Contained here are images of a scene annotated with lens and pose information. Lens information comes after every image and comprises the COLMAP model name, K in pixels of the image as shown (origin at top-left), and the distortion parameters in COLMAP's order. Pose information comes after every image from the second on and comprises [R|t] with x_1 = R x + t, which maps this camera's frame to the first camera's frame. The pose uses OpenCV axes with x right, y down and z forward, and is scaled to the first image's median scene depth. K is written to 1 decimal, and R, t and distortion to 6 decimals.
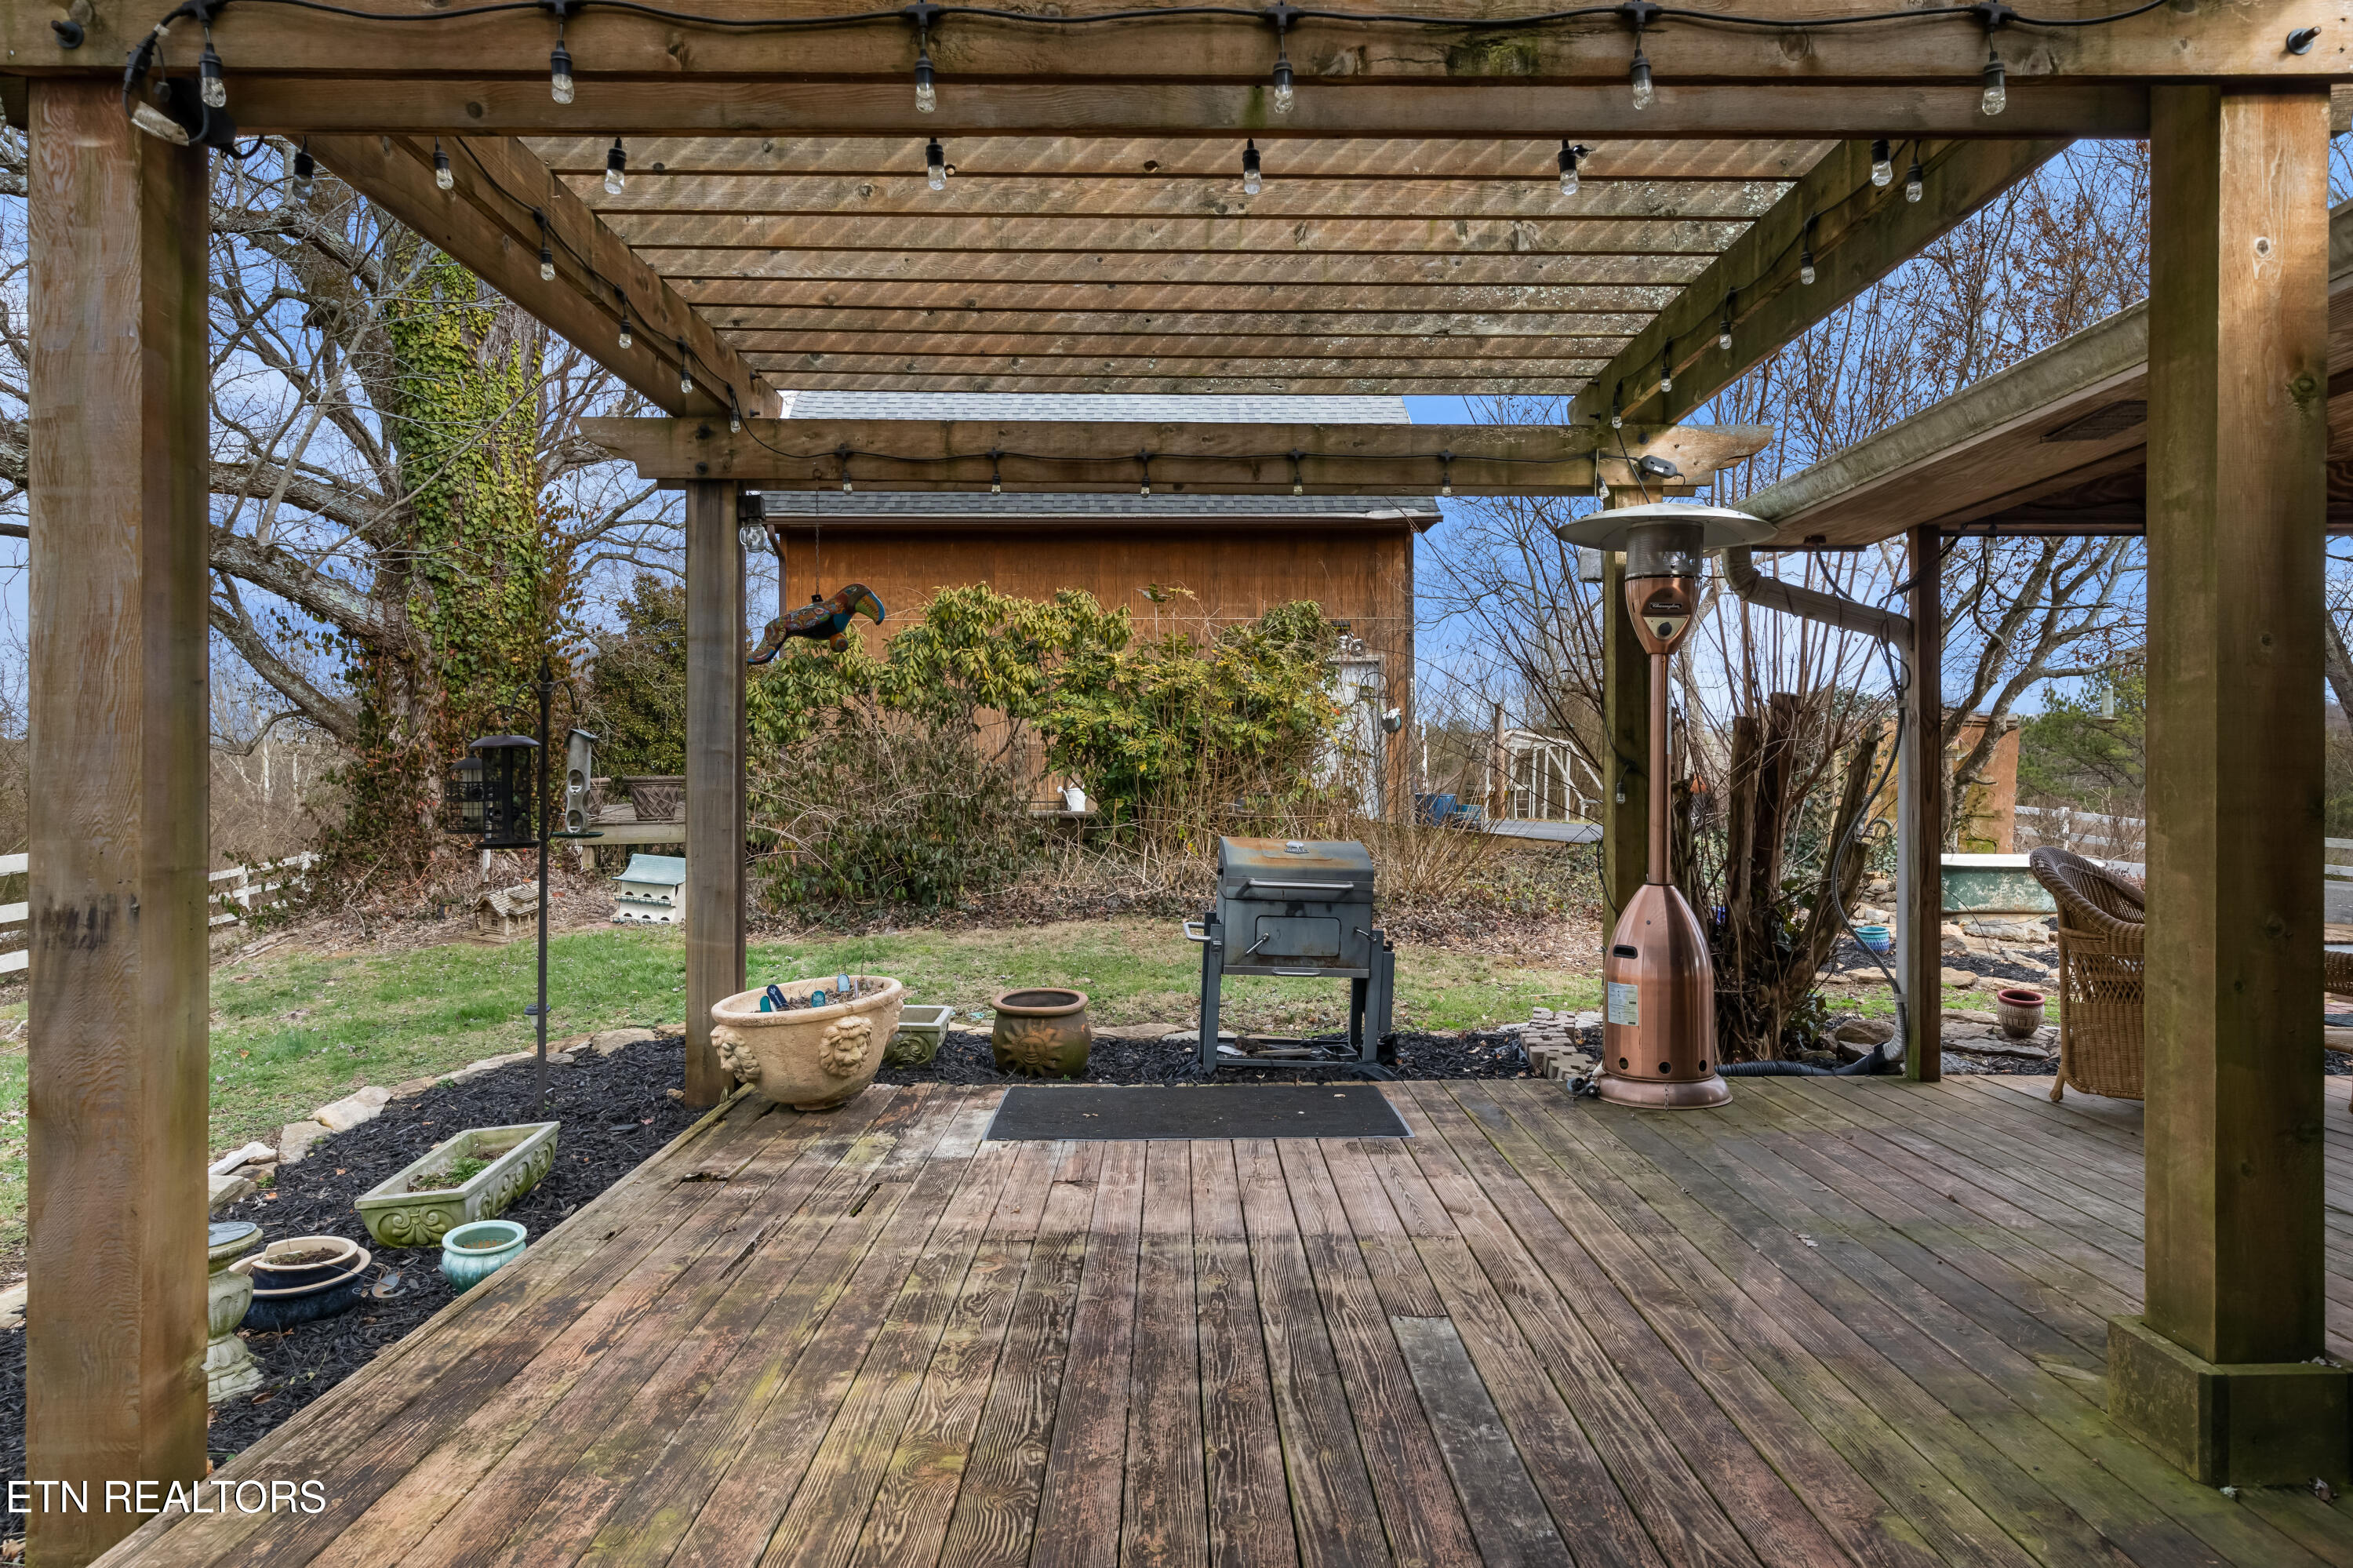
lens RADIAL K [[1573.3, 0, 1180.0], [0, 1573.3, 770.3], [0, 0, 1]] dist [0.009057, -0.000147]
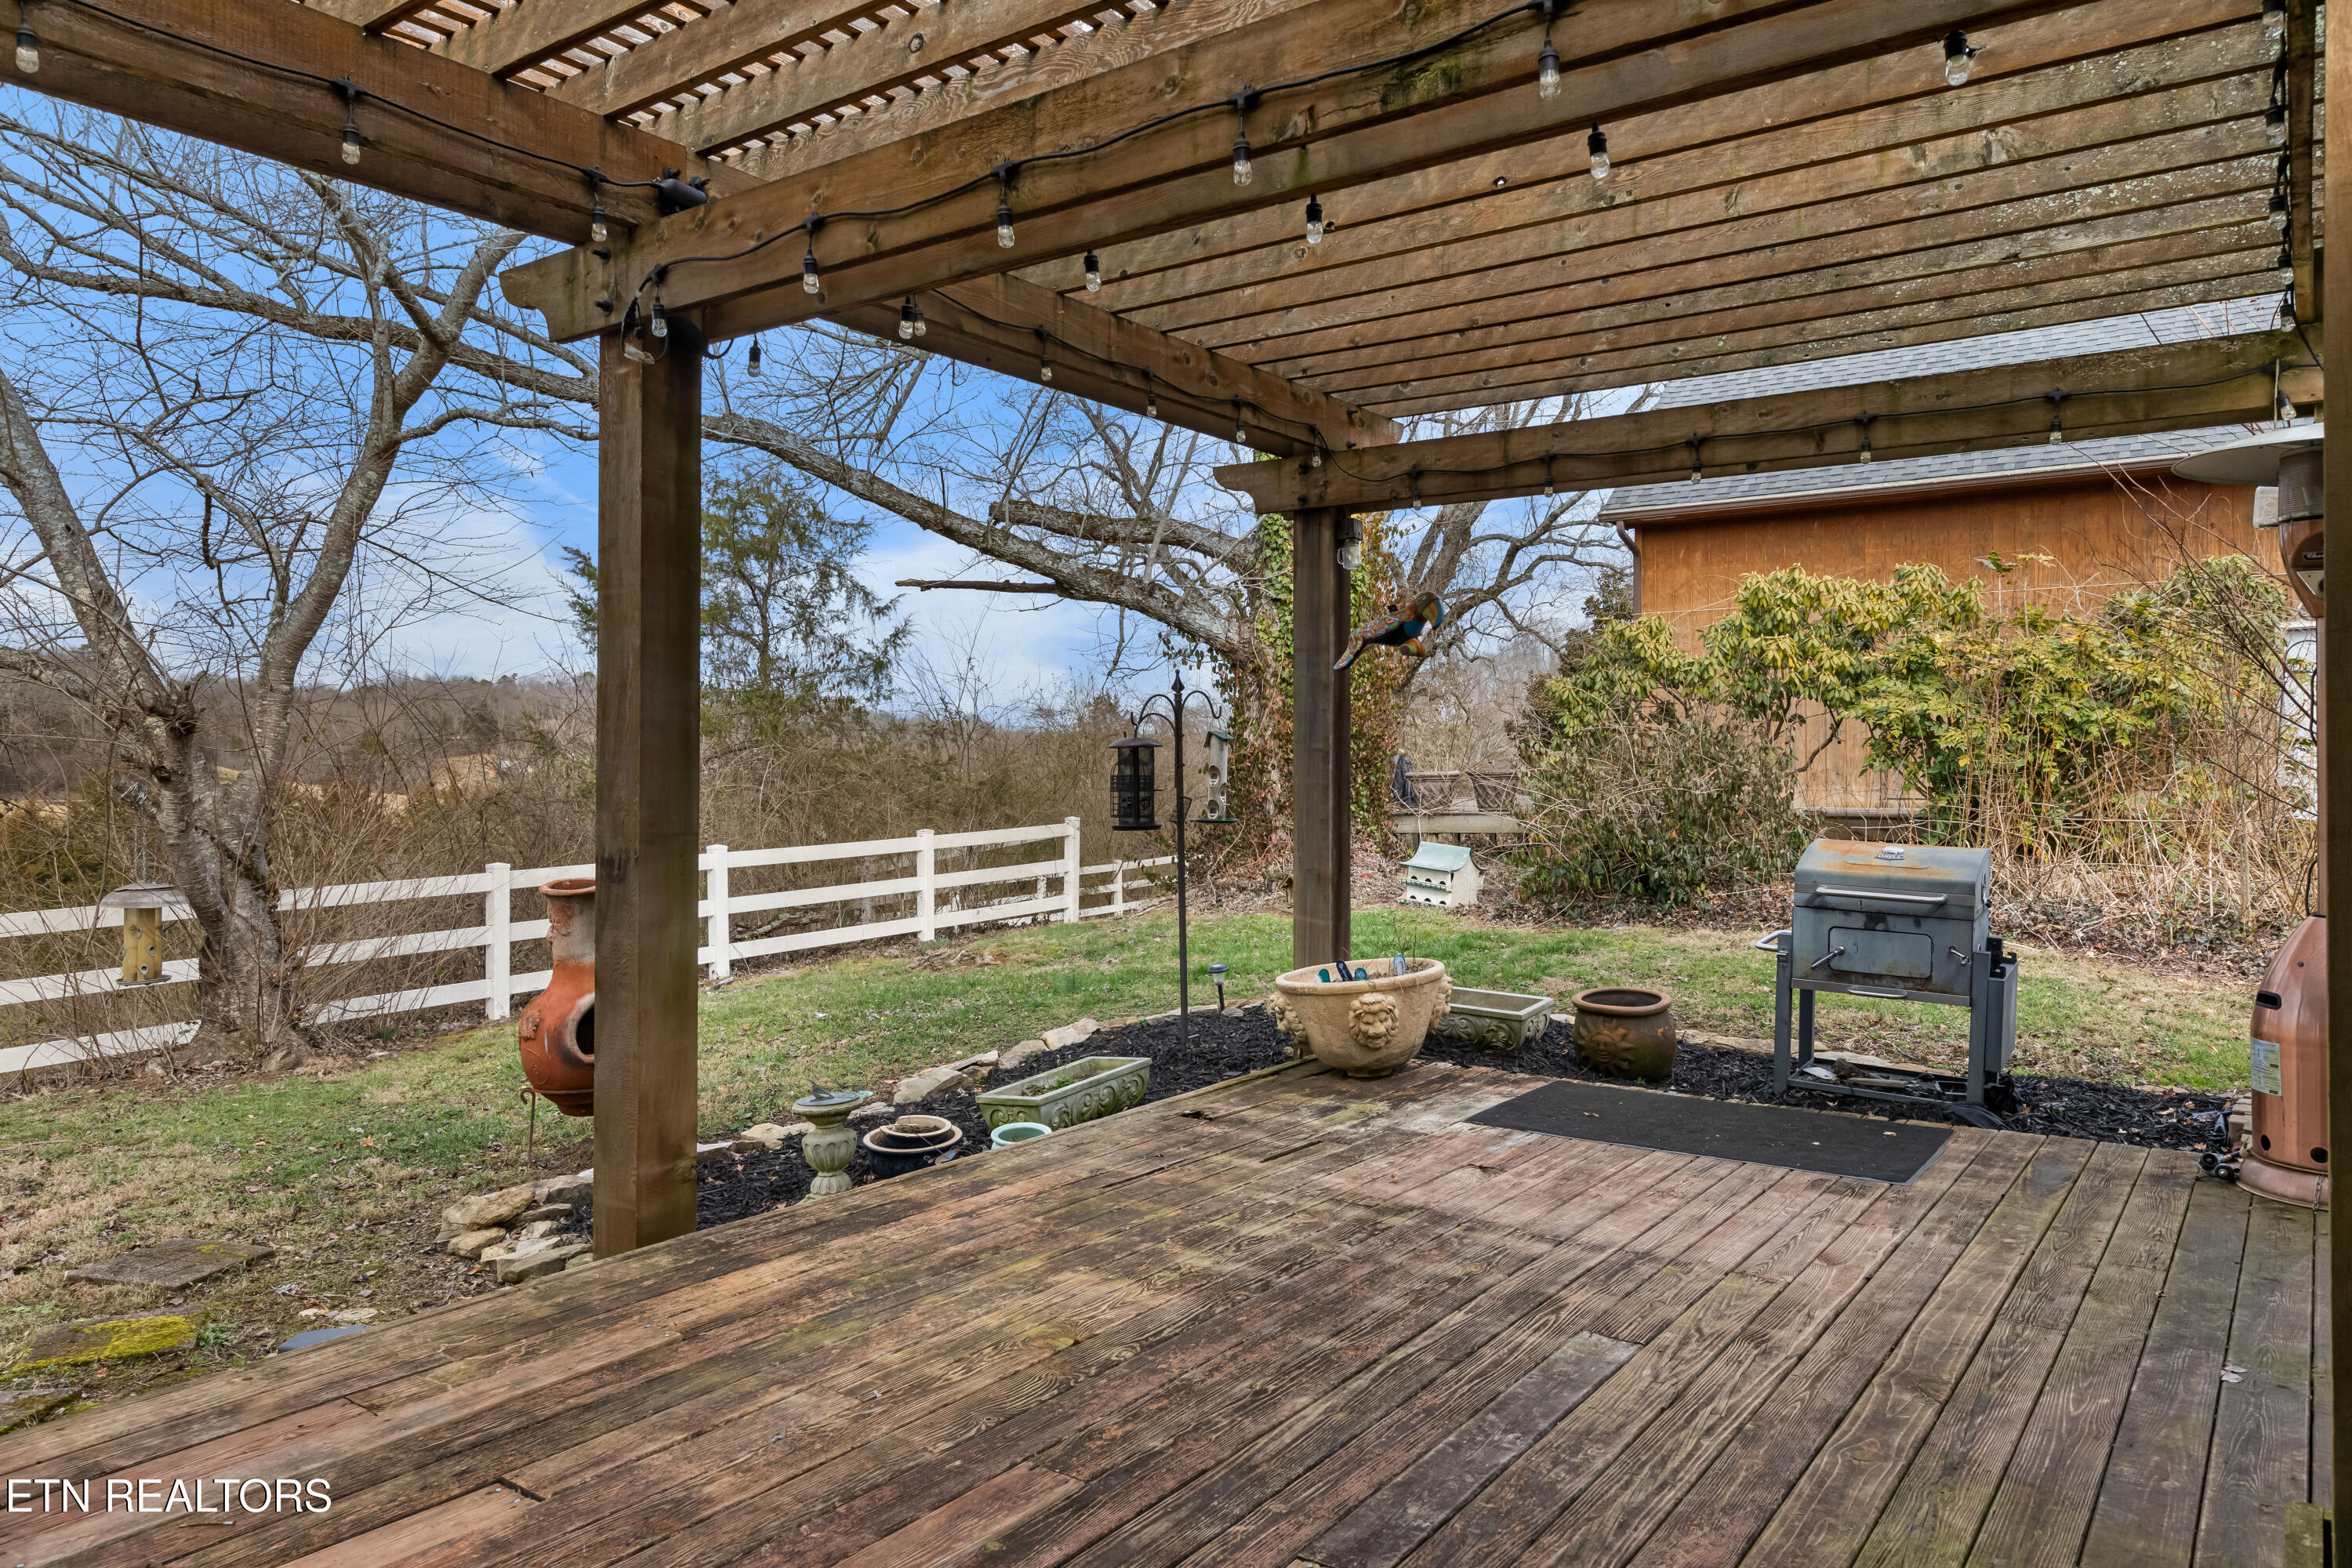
lens RADIAL K [[1572.6, 0, 1138.6], [0, 1572.6, 734.2], [0, 0, 1]] dist [0.009057, -0.000147]
pose [[0.796037, -0.011084, -0.605147, 0.320809], [0.000342, 0.999840, -0.017863, -0.003284], [0.605248, 0.014013, 0.795913, 0.033153]]
